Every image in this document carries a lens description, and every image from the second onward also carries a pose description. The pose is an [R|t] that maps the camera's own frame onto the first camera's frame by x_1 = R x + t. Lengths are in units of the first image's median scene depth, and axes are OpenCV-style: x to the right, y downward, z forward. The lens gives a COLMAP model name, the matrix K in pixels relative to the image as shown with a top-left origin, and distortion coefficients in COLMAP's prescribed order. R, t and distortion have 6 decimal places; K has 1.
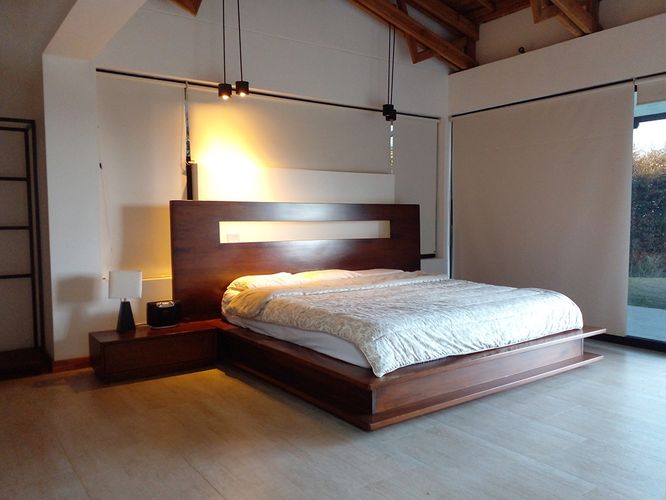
lens RADIAL K [[544.0, 0, 341.0], [0, 544.0, 252.4], [0, 0, 1]] dist [0.008157, -0.001512]
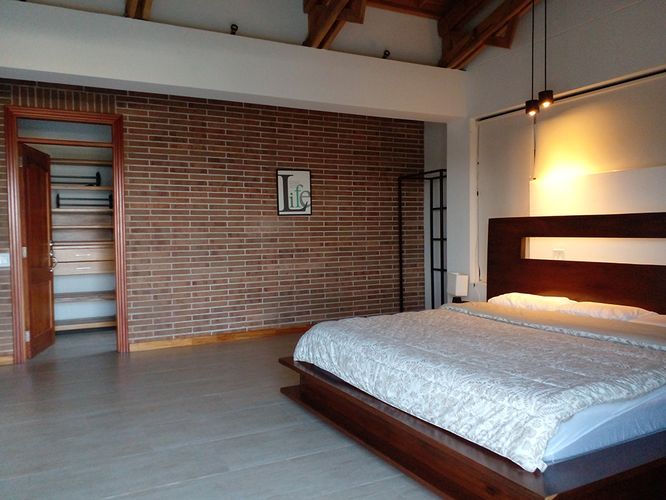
lens RADIAL K [[544.0, 0, 341.0], [0, 544.0, 252.4], [0, 0, 1]] dist [0.008157, -0.001512]
pose [[-0.134265, 0.043392, -0.989995, 0.834327], [-0.046407, 0.997669, 0.050022, -0.063372], [0.989858, 0.052659, -0.131938, 0.792174]]
